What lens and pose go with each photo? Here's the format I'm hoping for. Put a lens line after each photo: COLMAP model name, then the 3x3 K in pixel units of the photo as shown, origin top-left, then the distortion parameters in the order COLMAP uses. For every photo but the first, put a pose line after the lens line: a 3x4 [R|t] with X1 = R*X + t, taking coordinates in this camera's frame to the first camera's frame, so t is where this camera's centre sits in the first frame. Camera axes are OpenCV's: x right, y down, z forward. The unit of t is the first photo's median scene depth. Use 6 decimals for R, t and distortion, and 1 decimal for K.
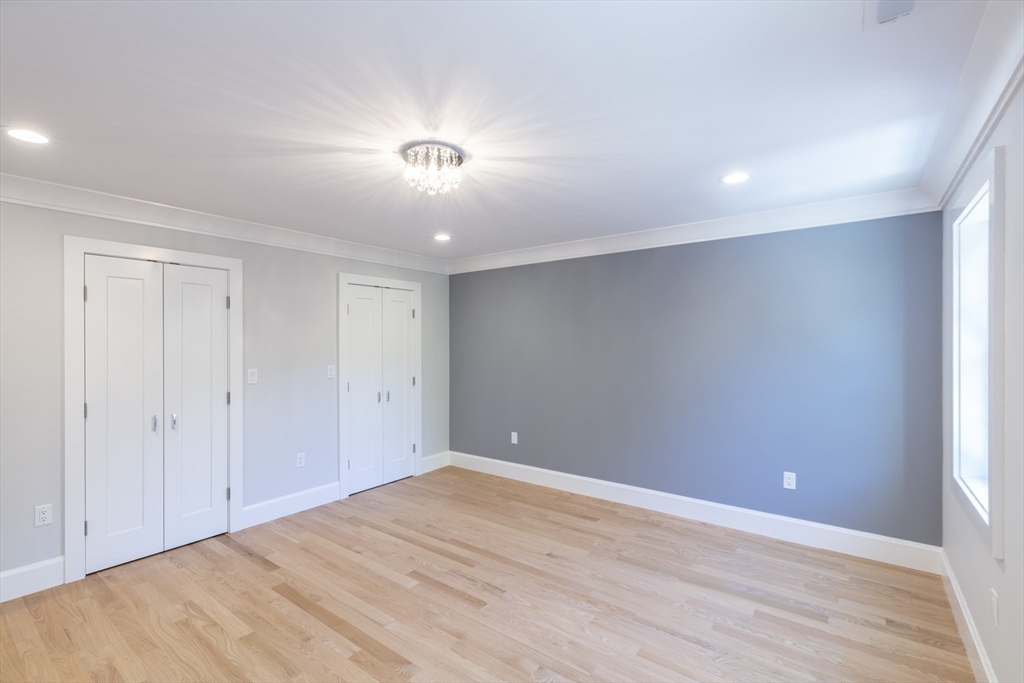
lens RADIAL K [[458.6, 0, 512.6], [0, 458.6, 344.9], [0, 0, 1]] dist [0.006302, 0.000096]
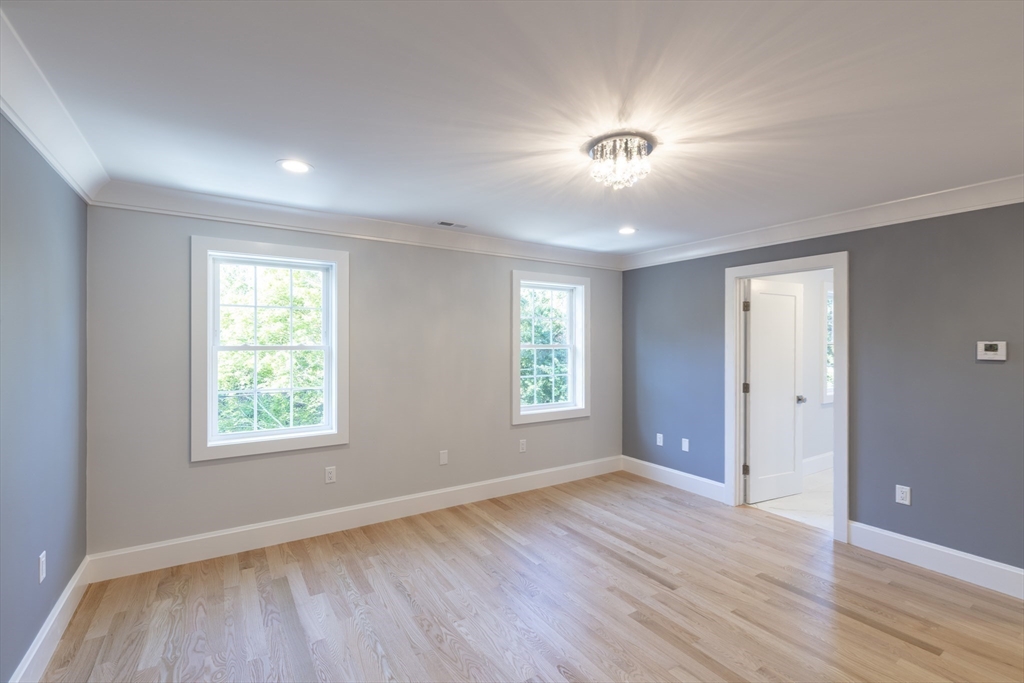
lens RADIAL K [[459.5, 0, 514.3], [0, 459.5, 342.7], [0, 0, 1]] dist [0.010850, -0.000152]
pose [[-0.941994, 0.000710, 0.335628, -0.223683], [0.000944, 0.999999, 0.000535, -0.003474], [-0.335627, 0.000821, -0.941995, 1.546103]]
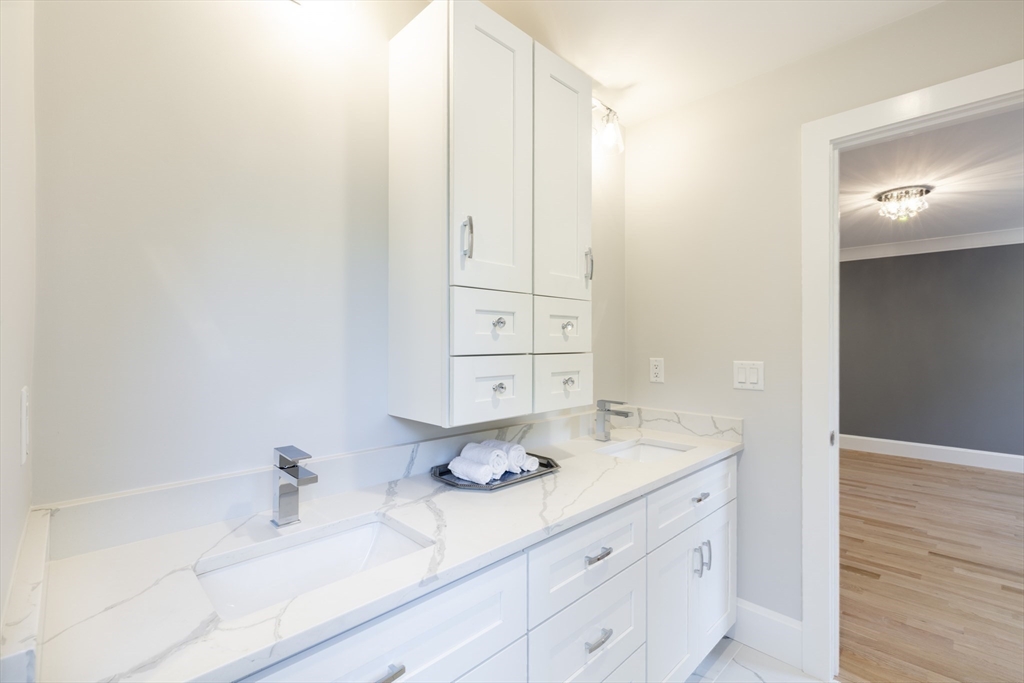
lens RADIAL K [[453.4, 0, 514.9], [0, 453.4, 345.2], [0, 0, 1]] dist [0.003168, 0.000194]
pose [[0.989374, 0.000555, -0.145390, -0.930467], [-0.000489, 1.000000, 0.000489, 0.057942], [0.145390, -0.000412, 0.989374, -0.489206]]
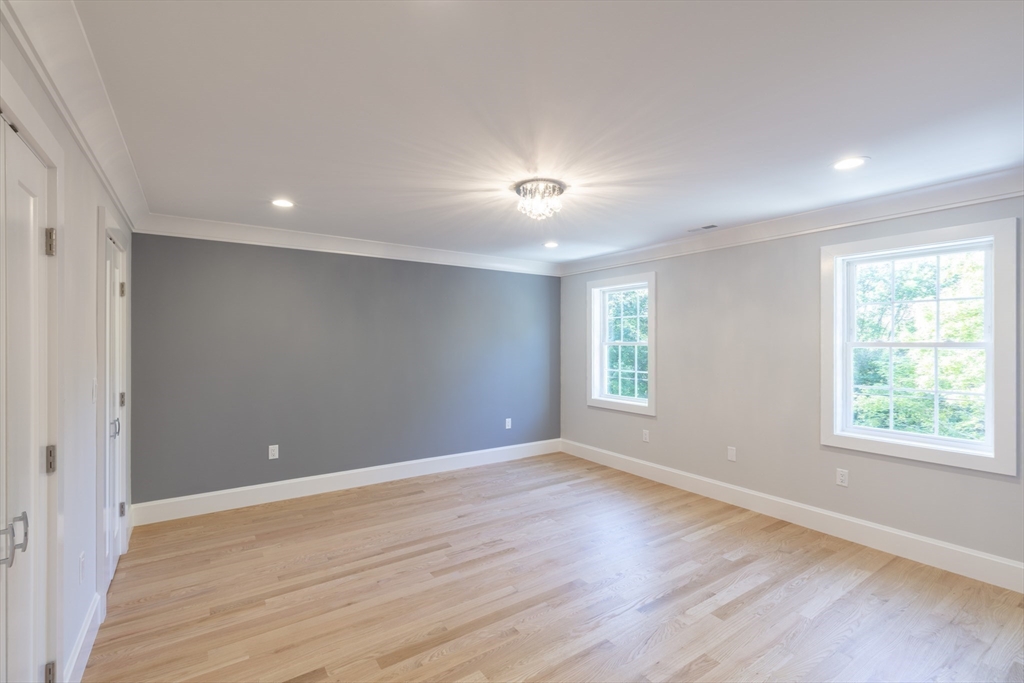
lens RADIAL K [[459.5, 0, 514.3], [0, 459.5, 342.7], [0, 0, 1]] dist [0.010850, -0.000152]
pose [[0.313085, -0.000129, 0.949725, -1.076258], [-0.000652, 1.000000, 0.000351, 0.004861], [-0.949725, -0.000729, 0.313085, 0.524319]]
